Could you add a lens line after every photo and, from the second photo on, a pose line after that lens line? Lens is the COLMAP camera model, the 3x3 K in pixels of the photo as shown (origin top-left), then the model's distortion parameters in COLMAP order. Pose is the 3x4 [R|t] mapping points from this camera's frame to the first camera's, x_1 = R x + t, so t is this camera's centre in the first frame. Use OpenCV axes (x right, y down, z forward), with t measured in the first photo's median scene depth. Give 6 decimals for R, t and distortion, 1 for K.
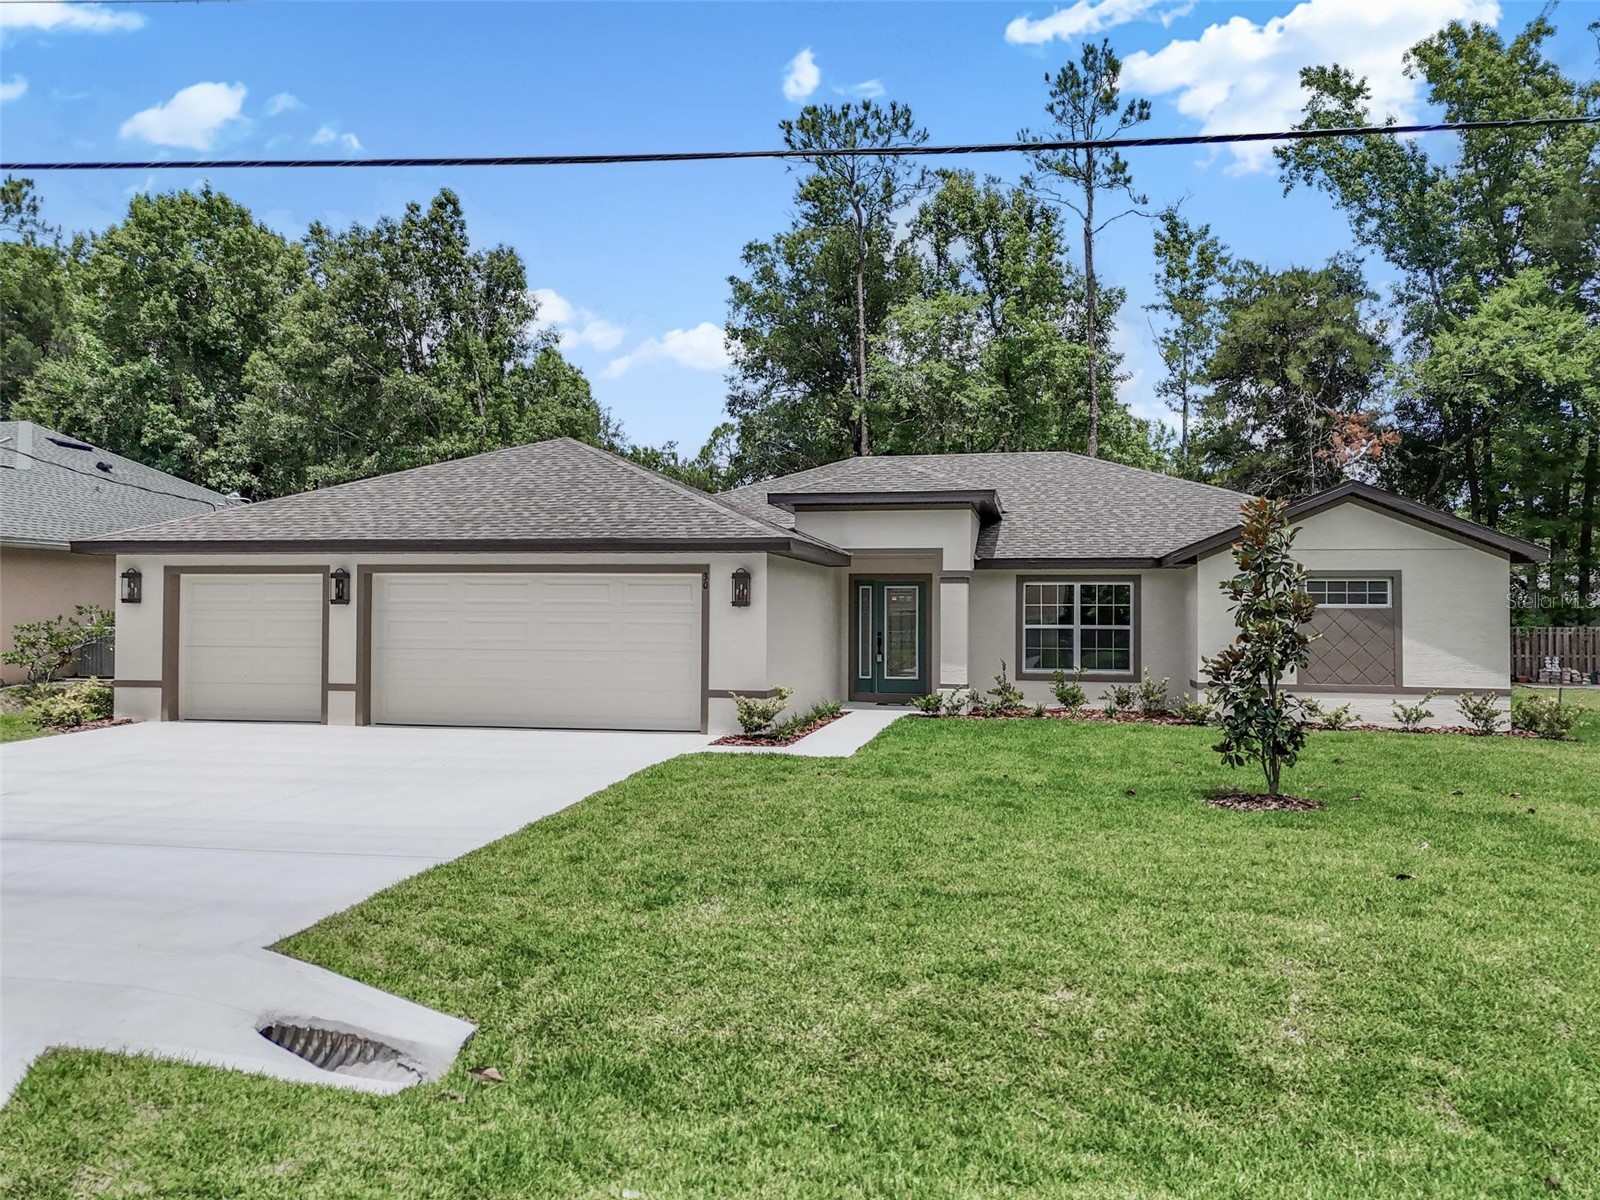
lens RADIAL K [[1166.9, 0, 802.3], [0, 1166.9, 615.2], [0, 0, 1]] dist [0.069796, -0.051931]
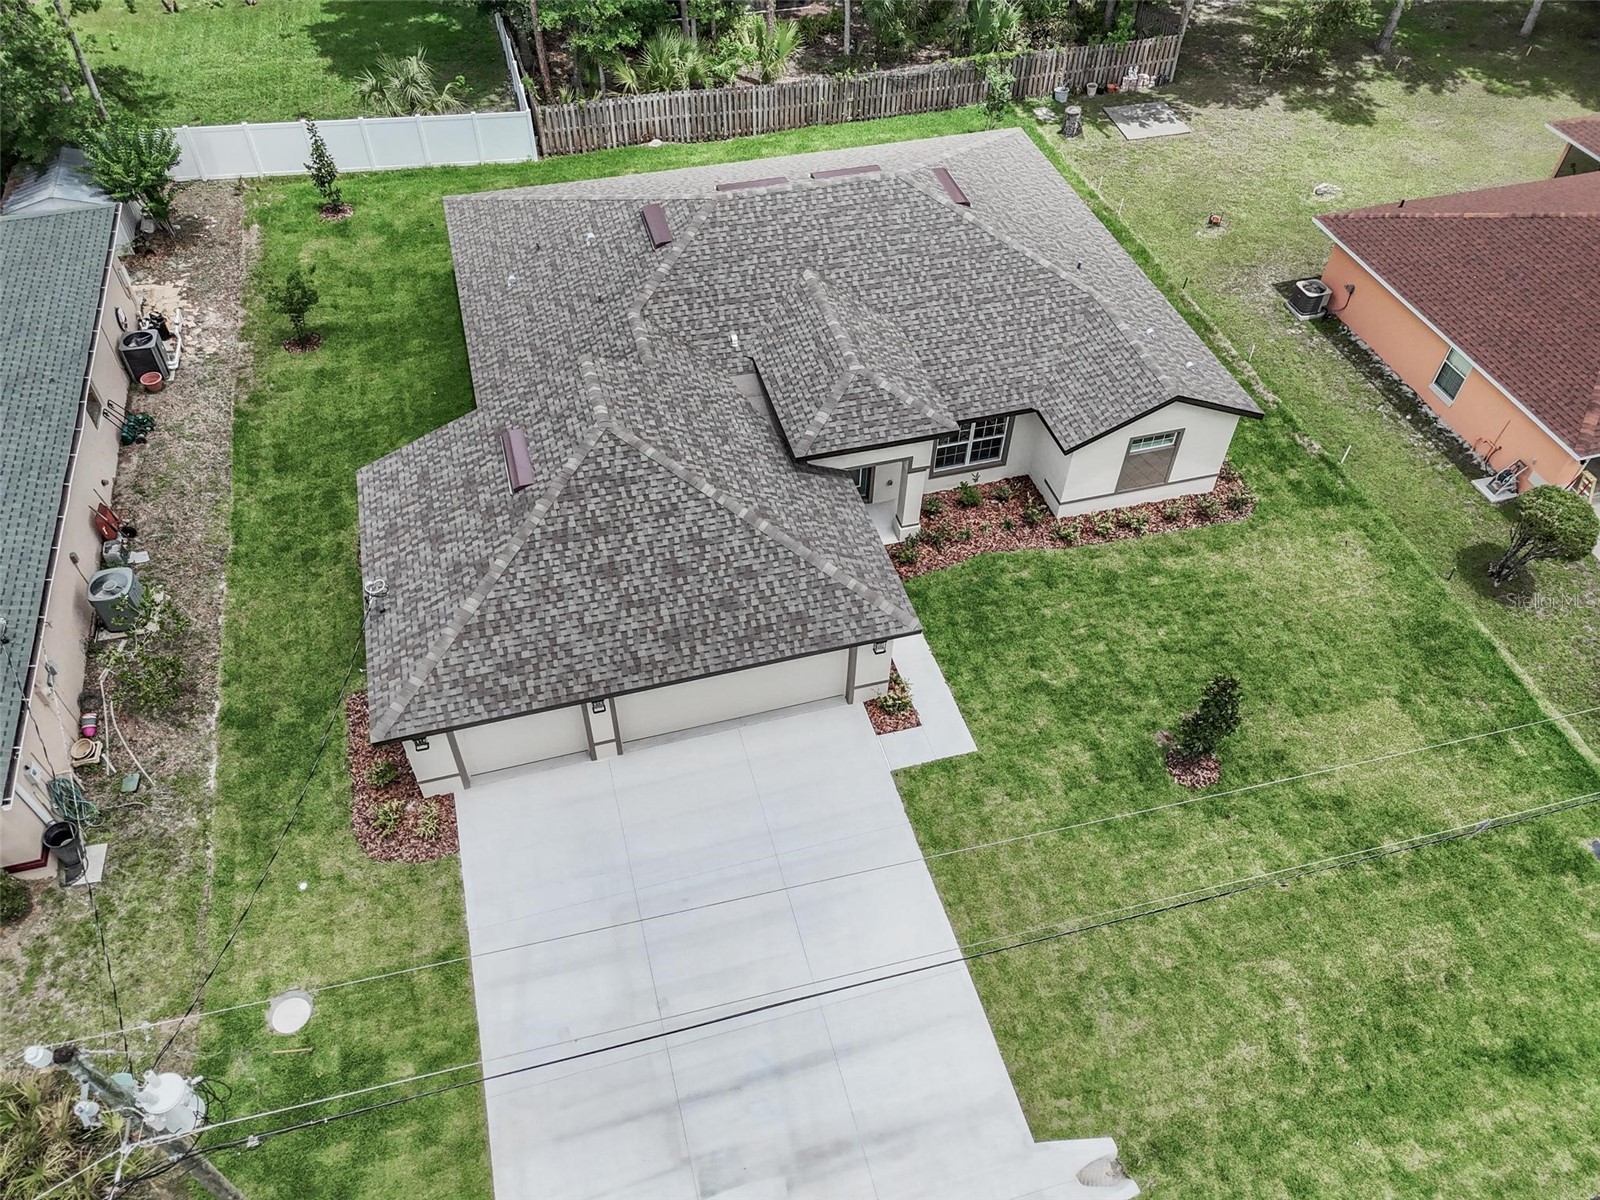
lens RADIAL K [[1165.3, 0, 799.8], [0, 1165.3, 604.4], [0, 0, 1]] dist [0.109816, -0.119575]
pose [[0.885292, -0.338562, 0.318800, -0.233292], [-0.013047, 0.667187, 0.744776, -0.453481], [-0.464852, -0.663504, 0.586239, 0.063958]]
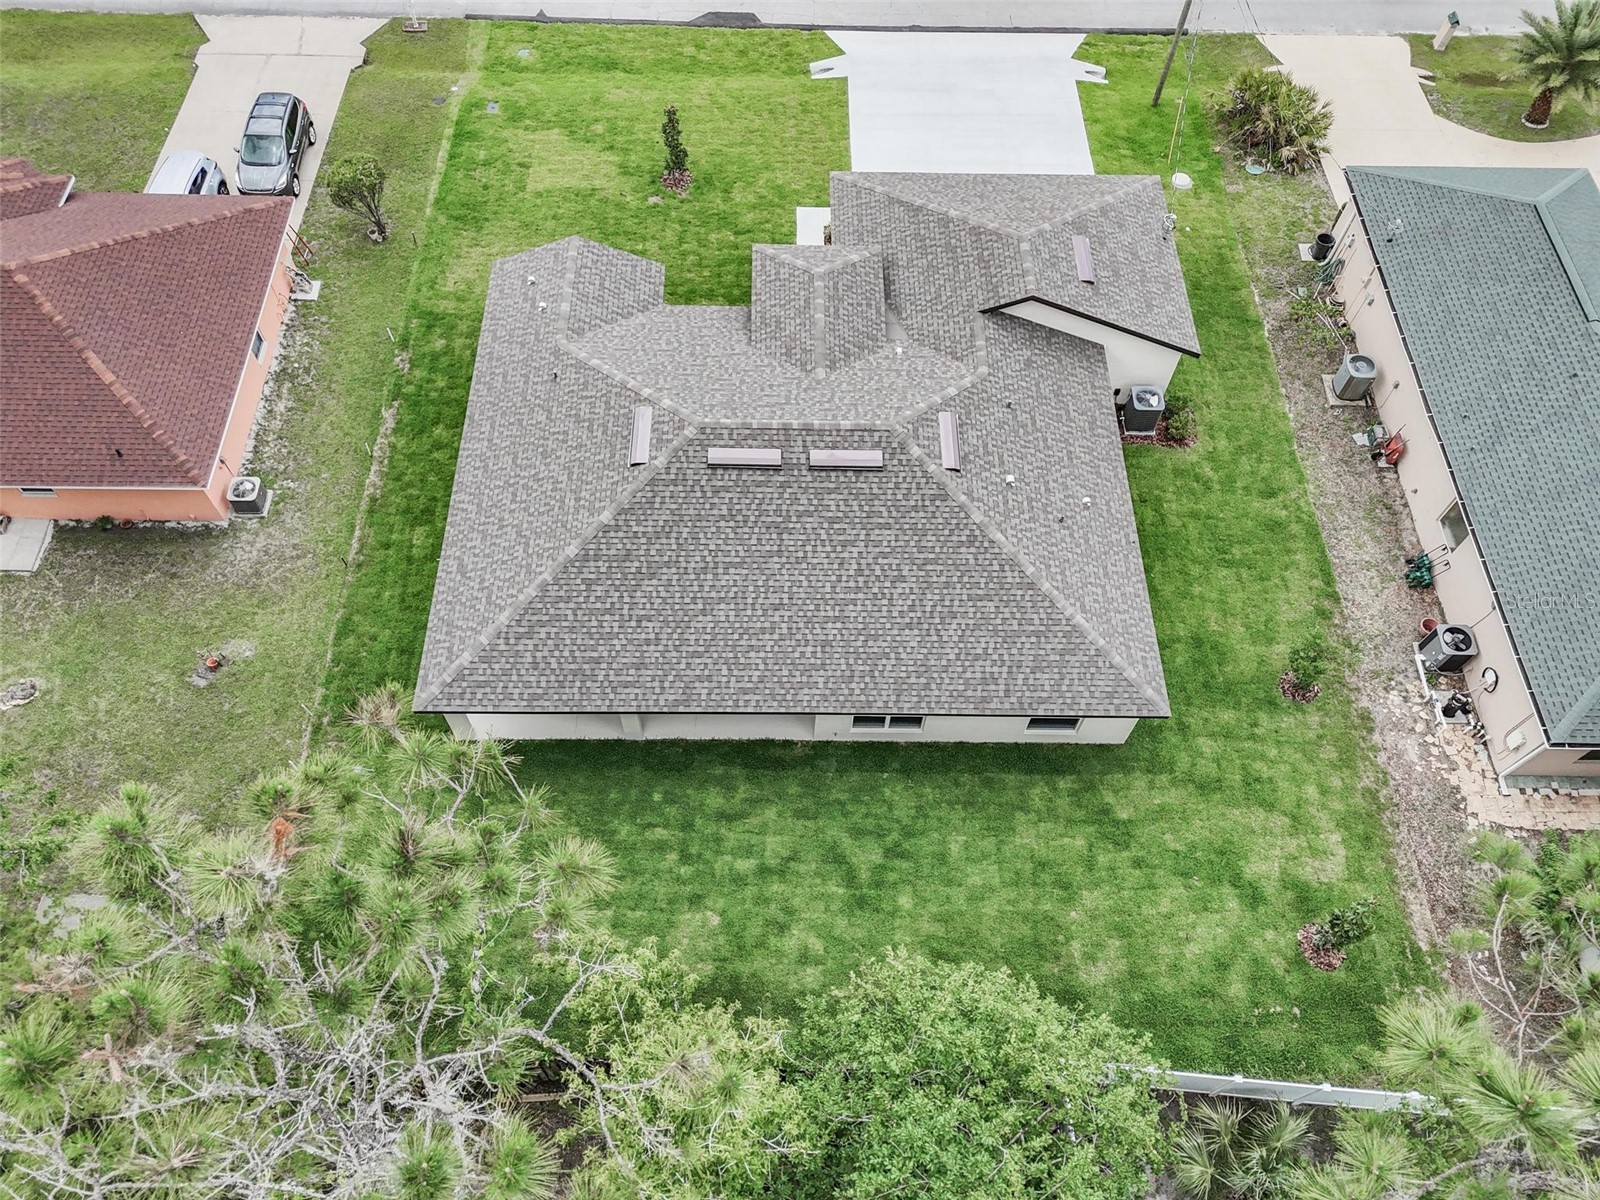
lens RADIAL K [[1171.1, 0, 800.0], [0, 1171.1, 600.0], [0, 0, 1]] dist [0.148062, -0.237657]
pose [[-0.977334, 0.163220, -0.134826, 0.197984], [-0.031168, 0.518986, 0.854214, -0.640240], [0.209398, 0.839054, -0.502136, 1.099449]]
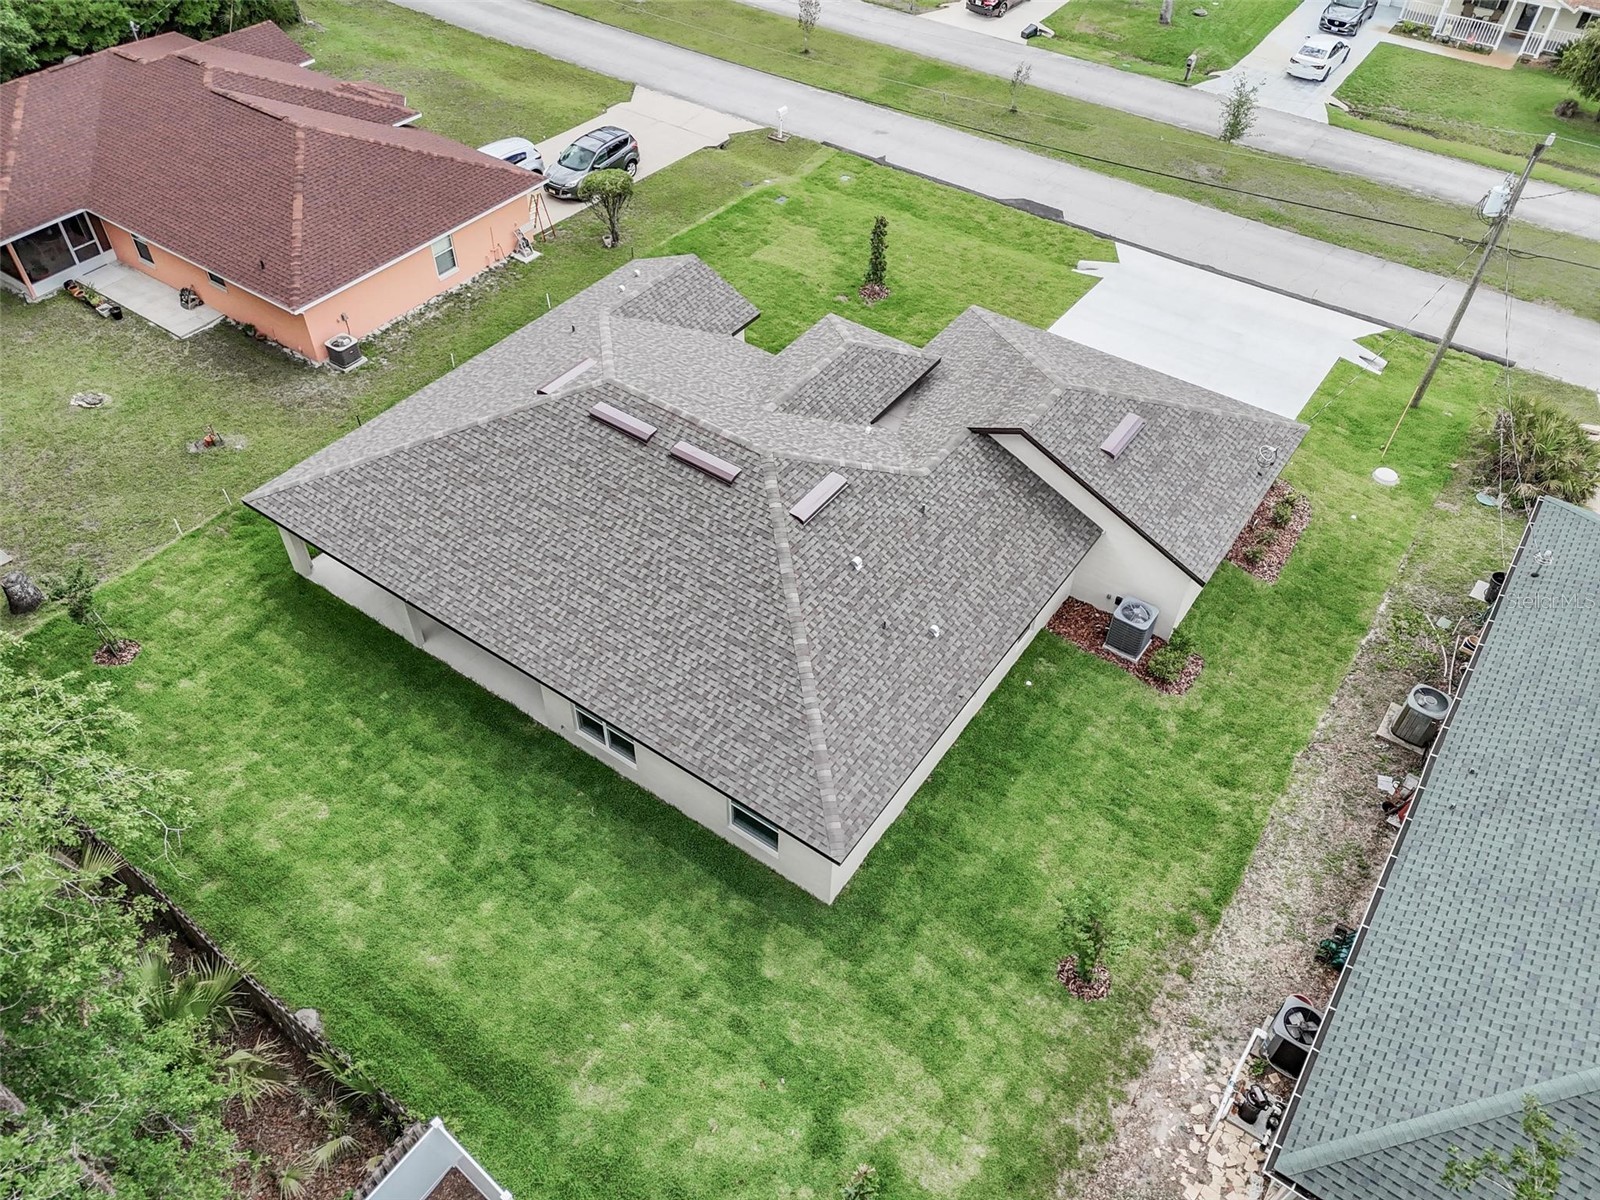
lens RADIAL K [[1171.1, 0, 800.0], [0, 1171.1, 600.0], [0, 0, 1]] dist [0.148062, -0.237657]
pose [[-0.918545, -0.298880, 0.258737, -0.182660], [-0.028557, 0.702965, 0.710651, -0.500579], [-0.394283, 0.645377, -0.654240, 1.143655]]
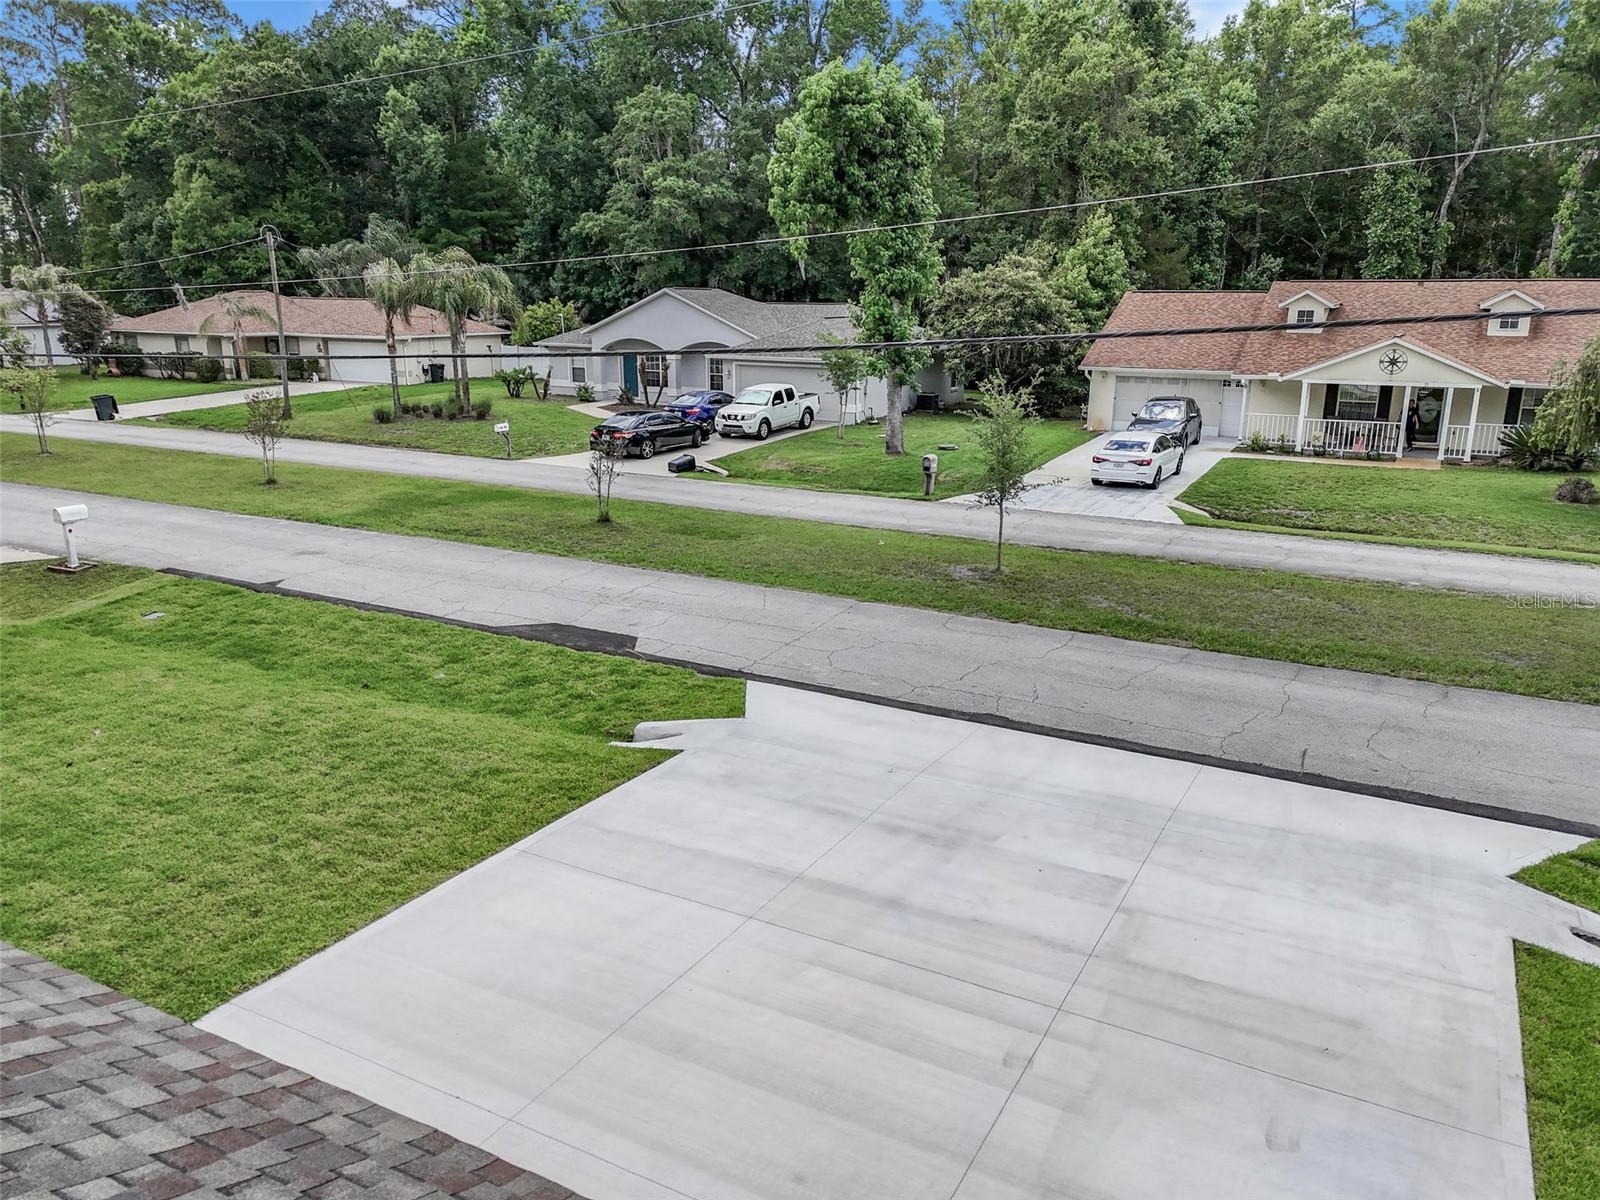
lens RADIAL K [[1165.3, 0, 799.8], [0, 1165.3, 604.4], [0, 0, 1]] dist [0.109816, -0.119575]
pose [[-0.958718, -0.082166, 0.272230, -0.194474], [-0.006018, 0.962992, 0.269463, -0.091060], [-0.284296, 0.256700, -0.923732, 0.455385]]
